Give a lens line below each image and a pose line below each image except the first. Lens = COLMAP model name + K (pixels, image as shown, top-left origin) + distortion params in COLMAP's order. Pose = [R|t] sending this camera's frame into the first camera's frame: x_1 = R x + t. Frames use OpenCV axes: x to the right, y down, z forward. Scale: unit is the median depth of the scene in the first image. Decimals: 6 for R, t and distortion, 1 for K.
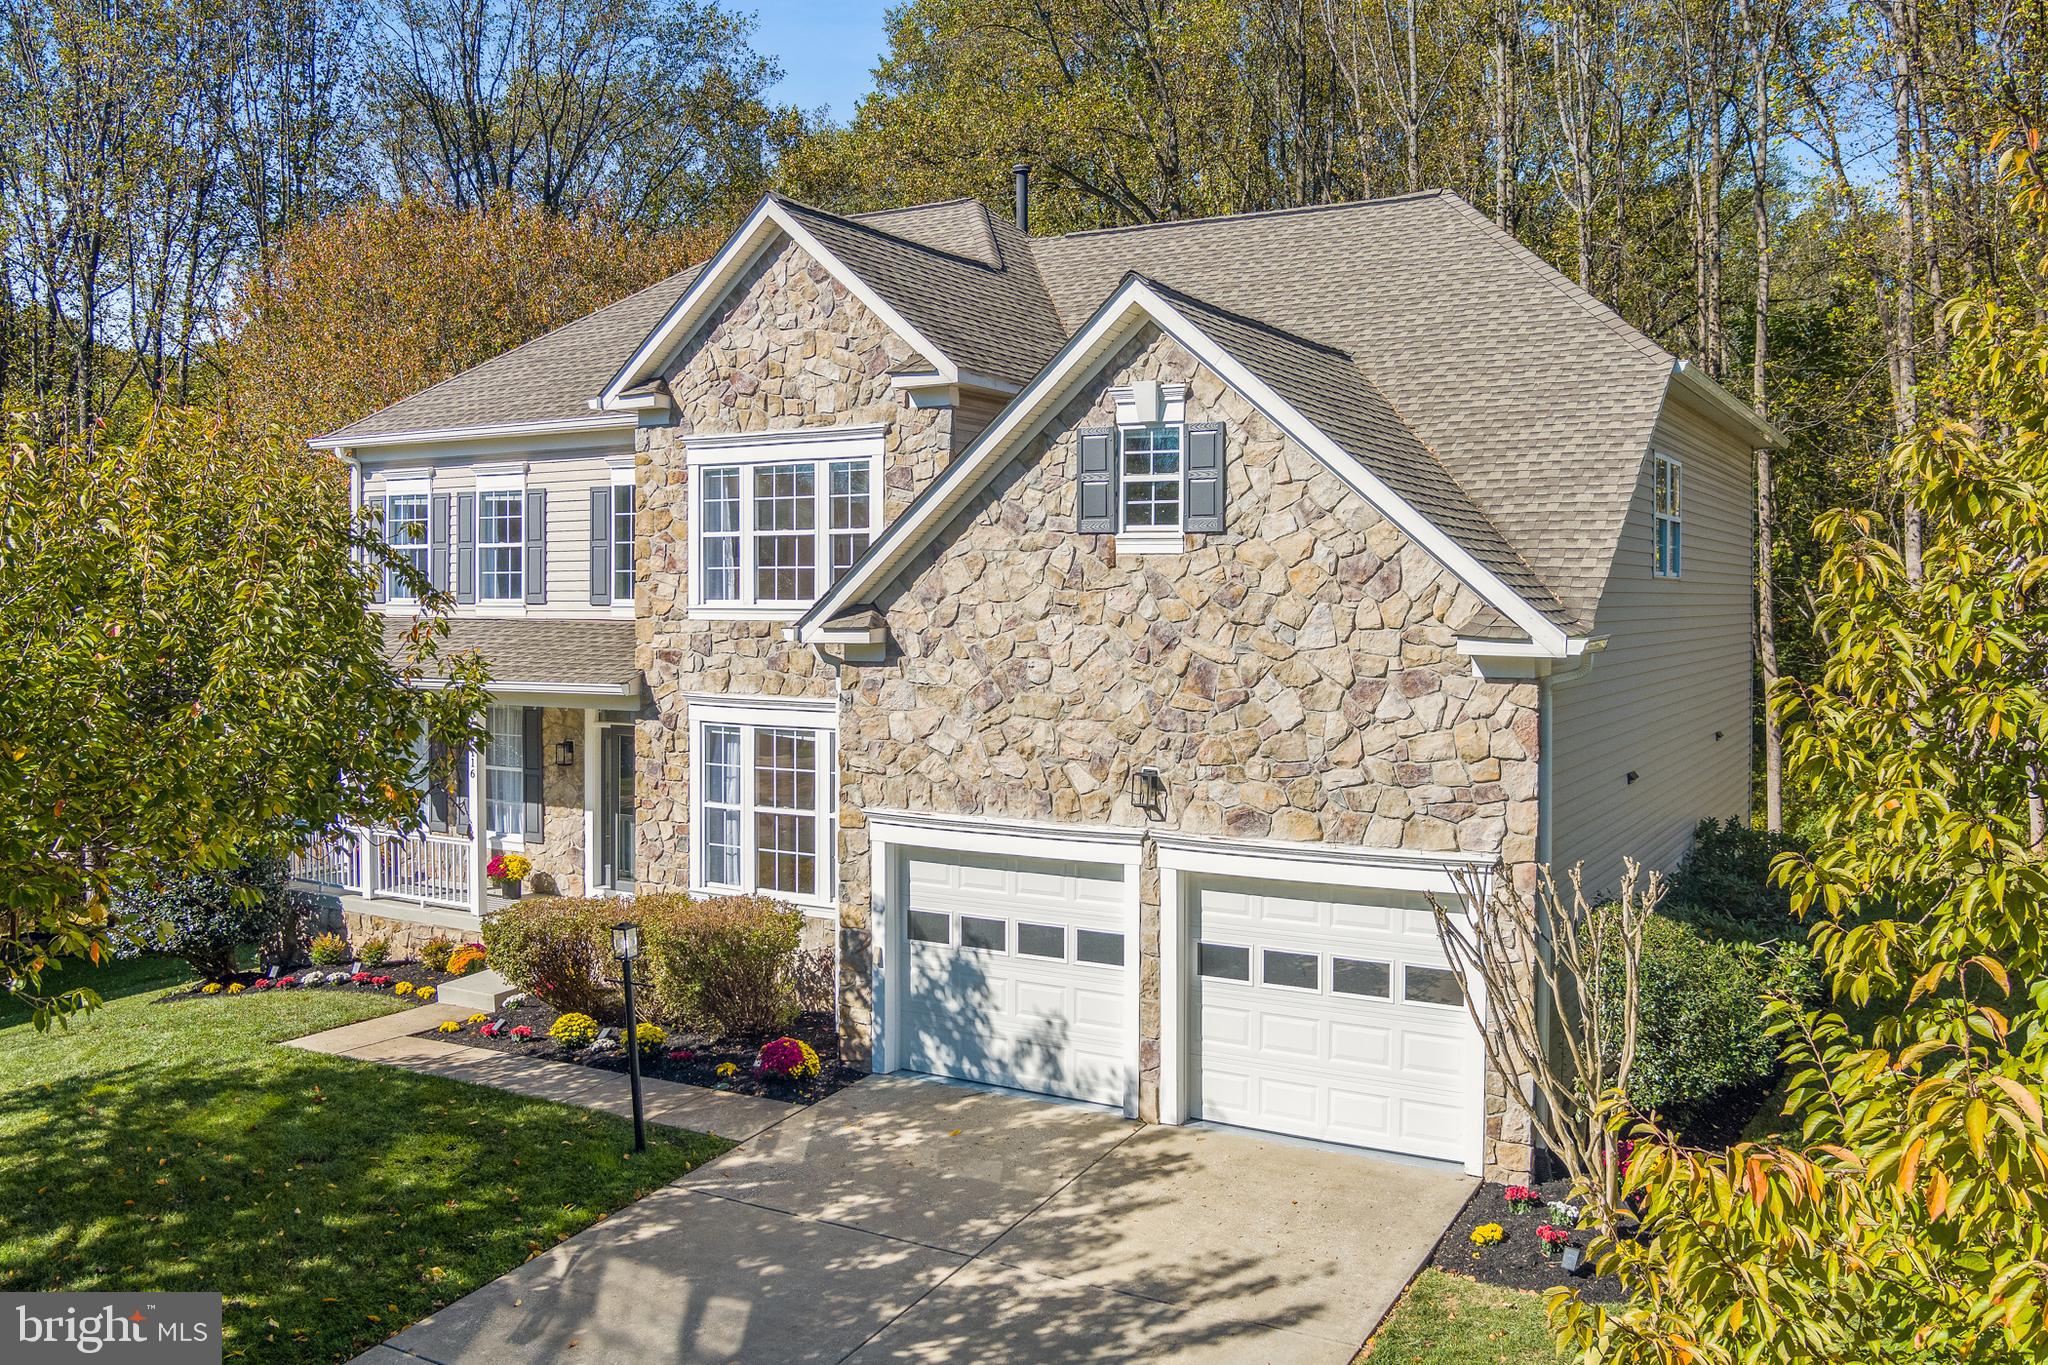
lens RADIAL K [[1712.7, 0, 1006.8], [0, 1712.7, 637.8], [0, 0, 1]] dist [-0.027903, -0.008121]
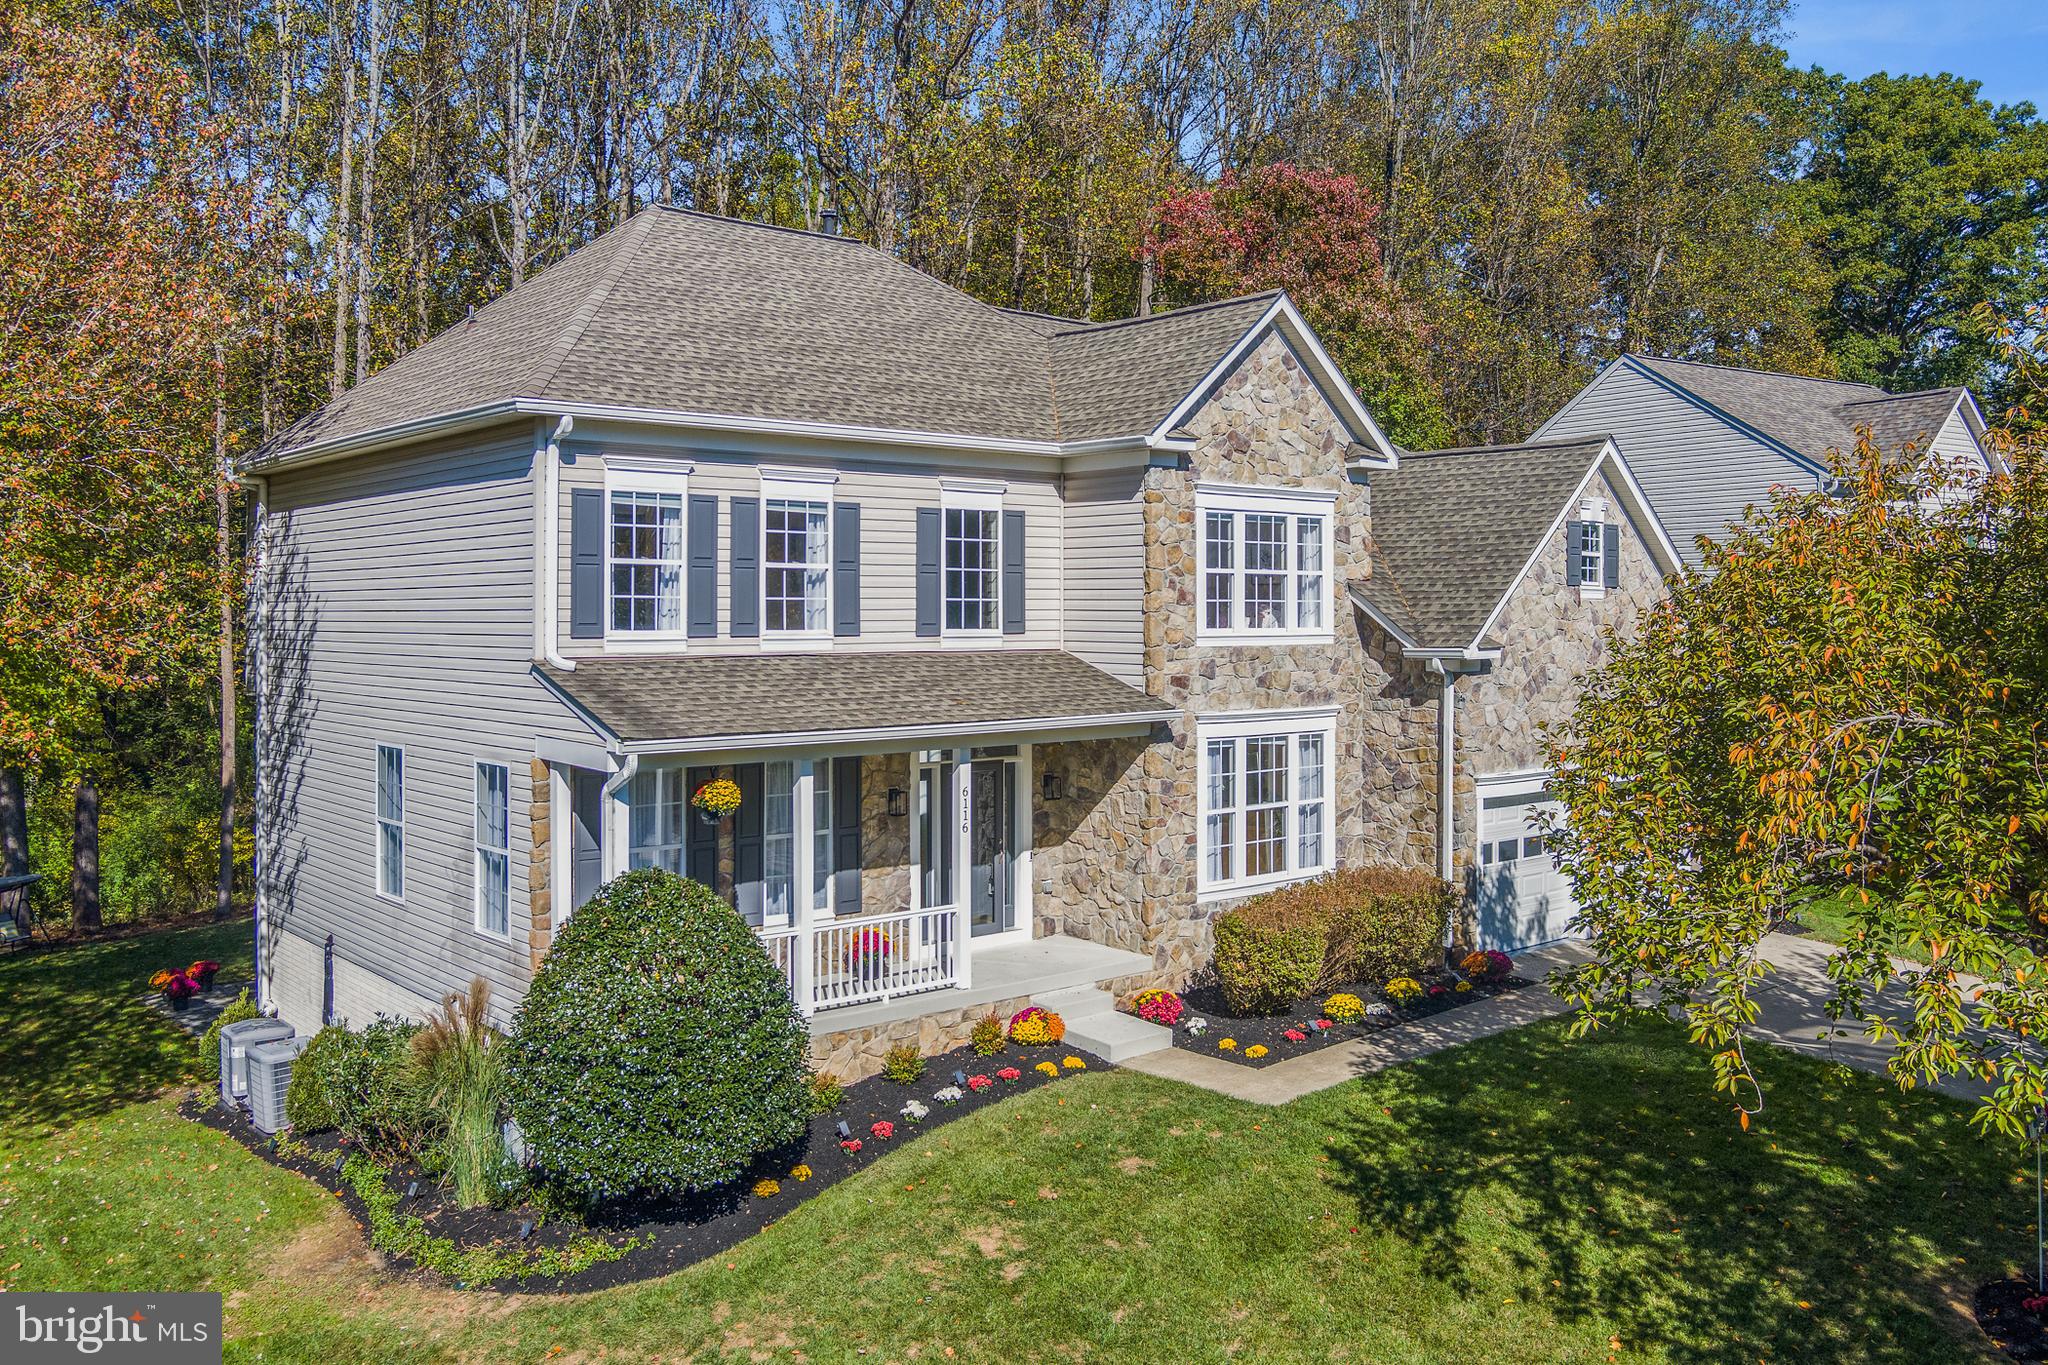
lens RADIAL K [[1712.7, 0, 1006.8], [0, 1712.7, 637.8], [0, 0, 1]] dist [-0.027903, -0.008121]
pose [[0.304966, -0.014225, 0.952257, -1.623628], [0.023721, 0.999692, 0.007337, -0.035094], [-0.952068, 0.020351, 0.305209, 0.994508]]
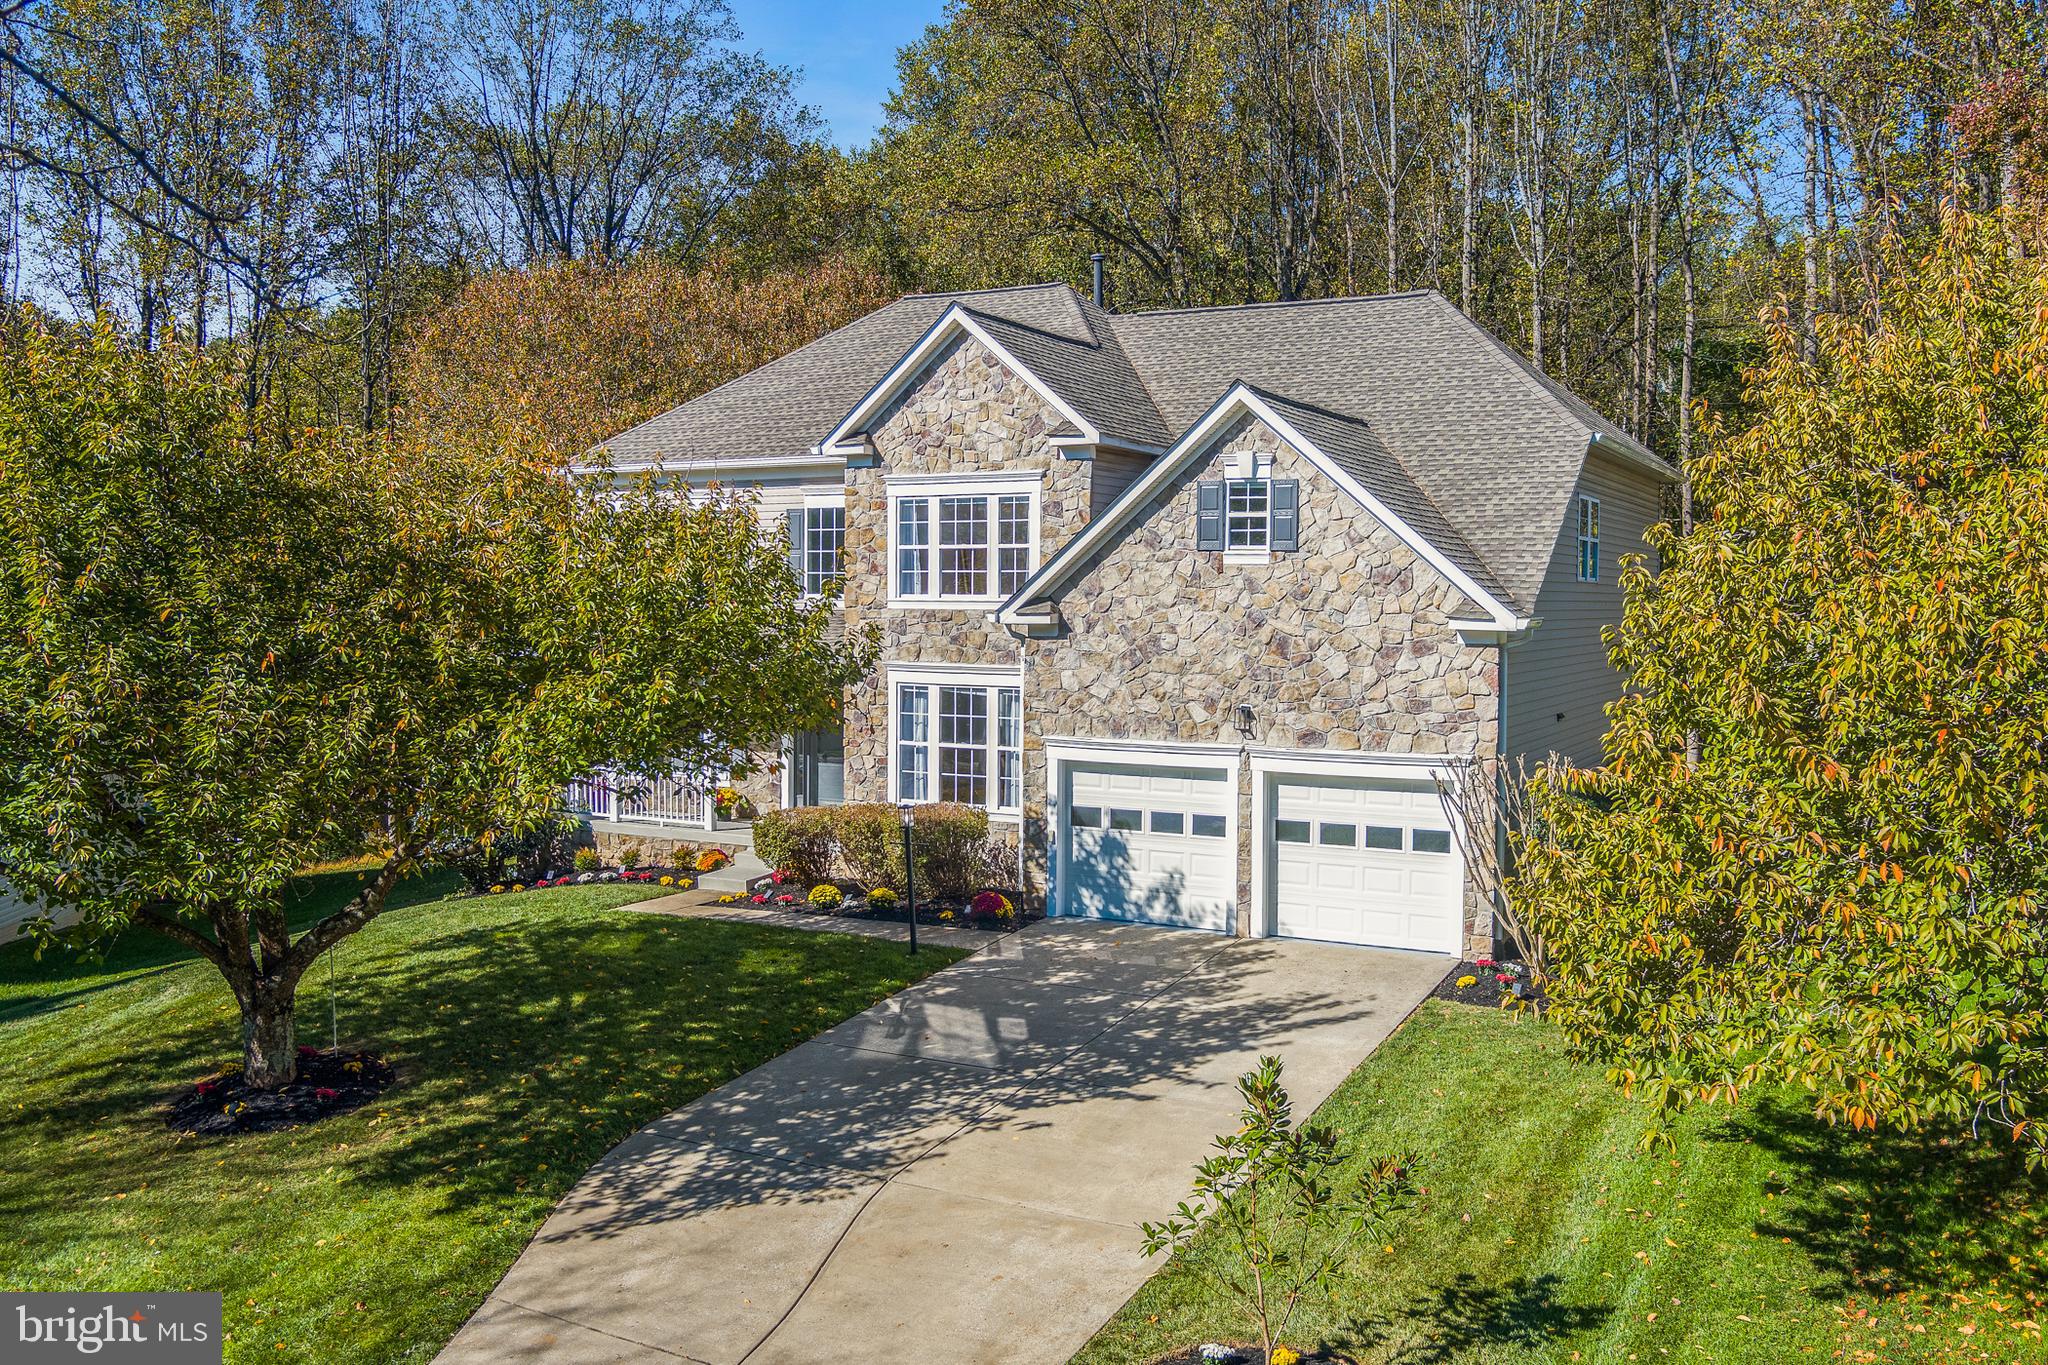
lens RADIAL K [[1751.6, 0, 1024.0], [0, 1751.6, 682.5], [0, 0, 1]] dist [-0.000464, -0.000899]
pose [[0.999145, 0.002509, 0.041278, -0.171212], [-0.003493, 0.999711, 0.023764, 0.018902], [-0.041207, -0.023888, 0.998865, -0.529487]]
